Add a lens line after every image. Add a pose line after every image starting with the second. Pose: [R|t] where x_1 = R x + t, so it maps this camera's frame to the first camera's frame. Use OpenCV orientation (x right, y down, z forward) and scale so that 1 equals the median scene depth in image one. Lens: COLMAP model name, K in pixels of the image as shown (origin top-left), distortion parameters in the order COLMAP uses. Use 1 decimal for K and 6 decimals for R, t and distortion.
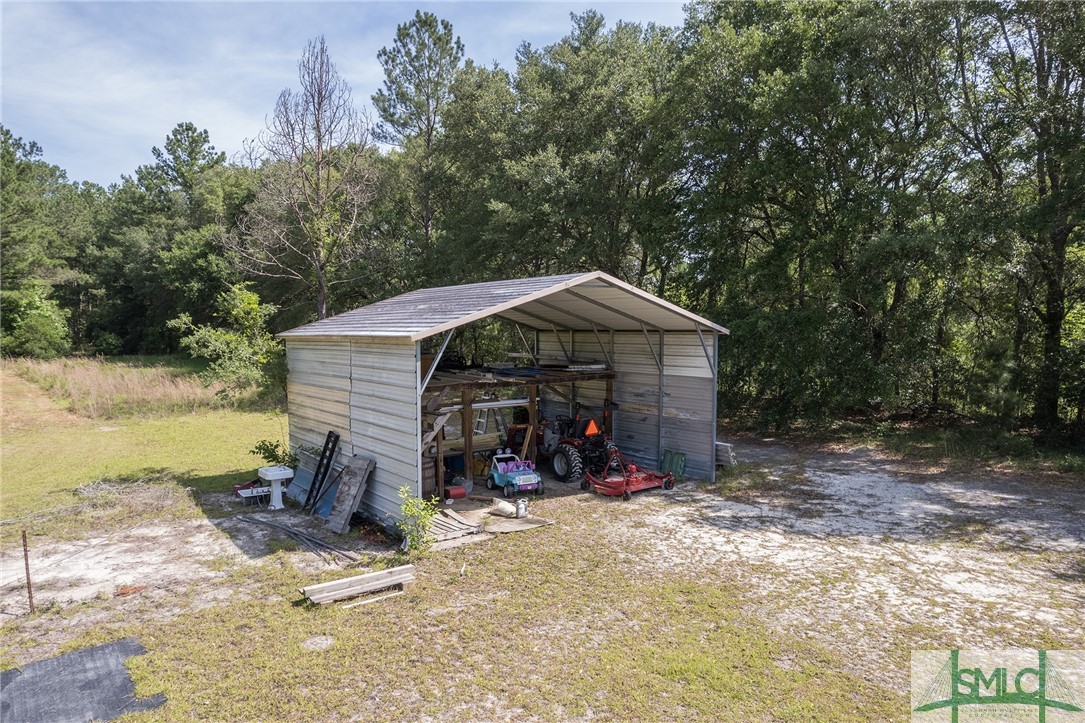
lens RADIAL K [[692.0, 0, 539.7], [0, 692.0, 368.5], [0, 0, 1]] dist [-0.073405, 0.069571]
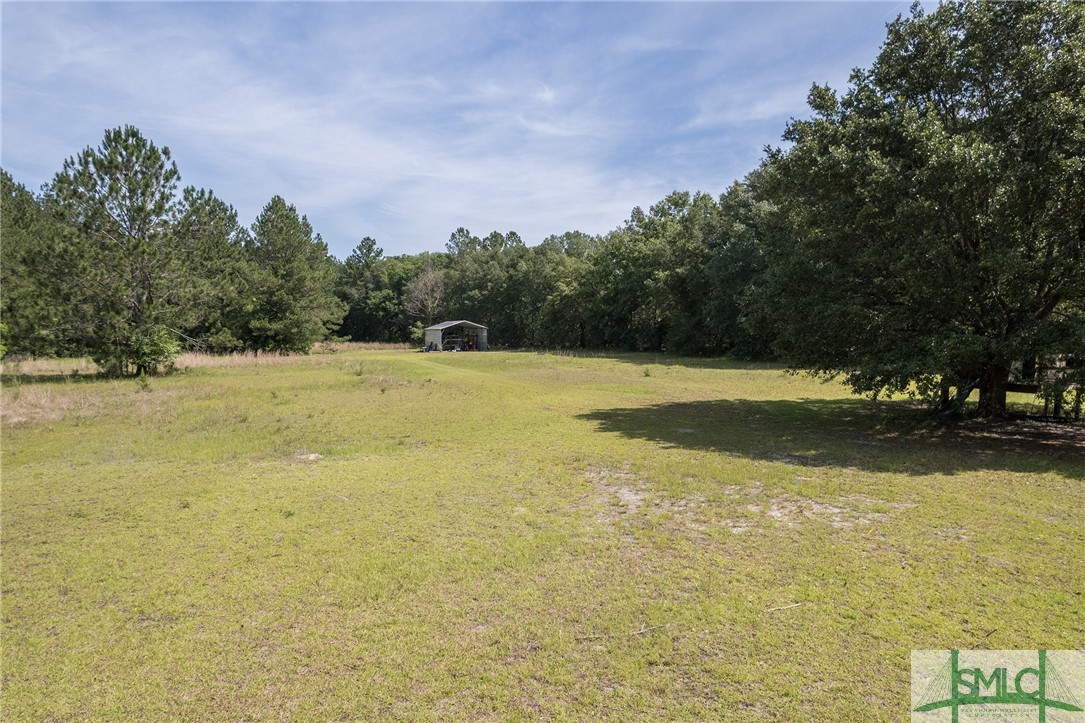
lens RADIAL K [[692.0, 0, 539.7], [0, 692.0, 368.5], [0, 0, 1]] dist [-0.073405, 0.069571]
pose [[0.990368, -0.002885, -0.138433, 0.465718], [0.002570, 0.999994, -0.002455, 0.097981], [0.138439, 0.002075, 0.990369, -1.540775]]
